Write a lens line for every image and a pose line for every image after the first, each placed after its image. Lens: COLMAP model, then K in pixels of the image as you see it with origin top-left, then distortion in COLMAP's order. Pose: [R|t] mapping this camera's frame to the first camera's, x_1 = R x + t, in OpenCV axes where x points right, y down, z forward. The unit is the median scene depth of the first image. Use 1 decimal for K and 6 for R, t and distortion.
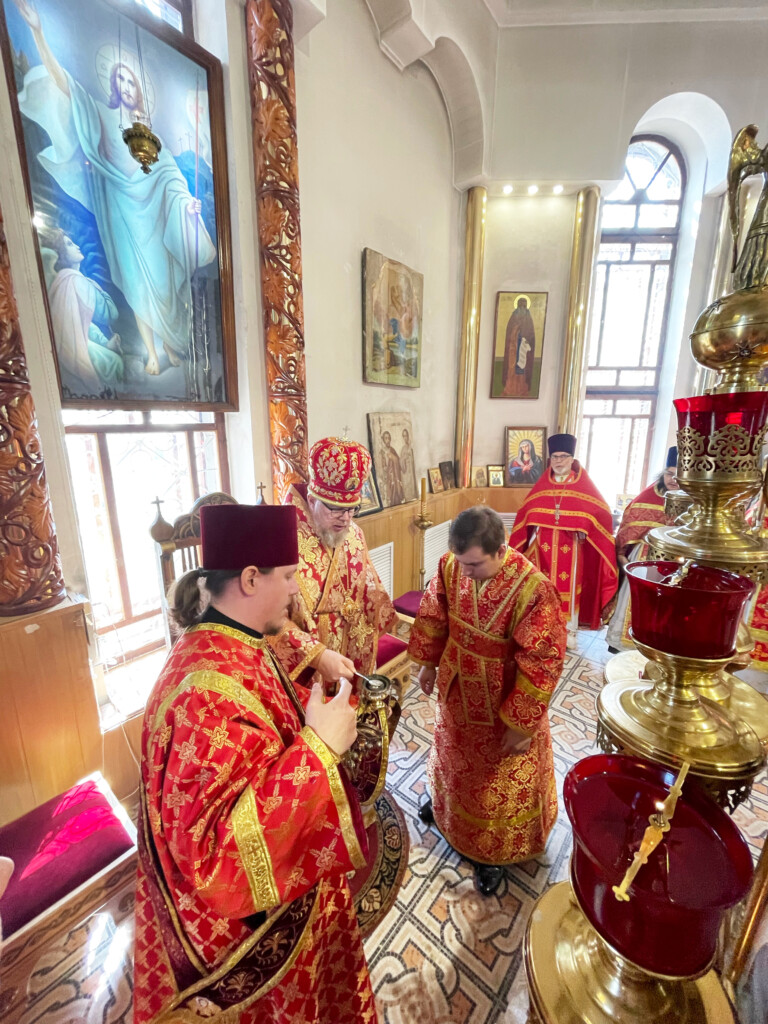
lens RADIAL K [[413.0, 0, 384.0], [0, 413.0, 512.0], [0, 0, 1]] dist [0.000117, 0.008453]
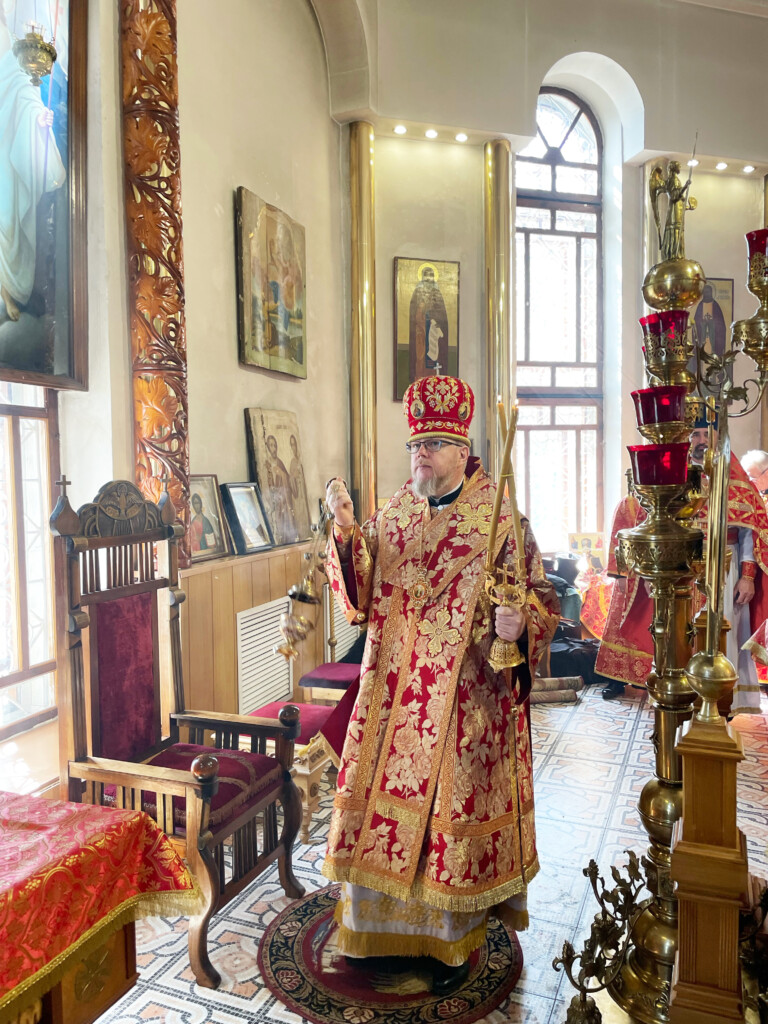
lens RADIAL K [[764.5, 0, 384.0], [0, 764.5, 512.0], [0, 0, 1]] dist [0.138985, -0.151522]
pose [[0.954140, -0.030853, 0.297766, -0.185251], [0.080315, 0.984591, -0.155338, 0.135052], [-0.288385, 0.172130, 0.941916, -0.227401]]
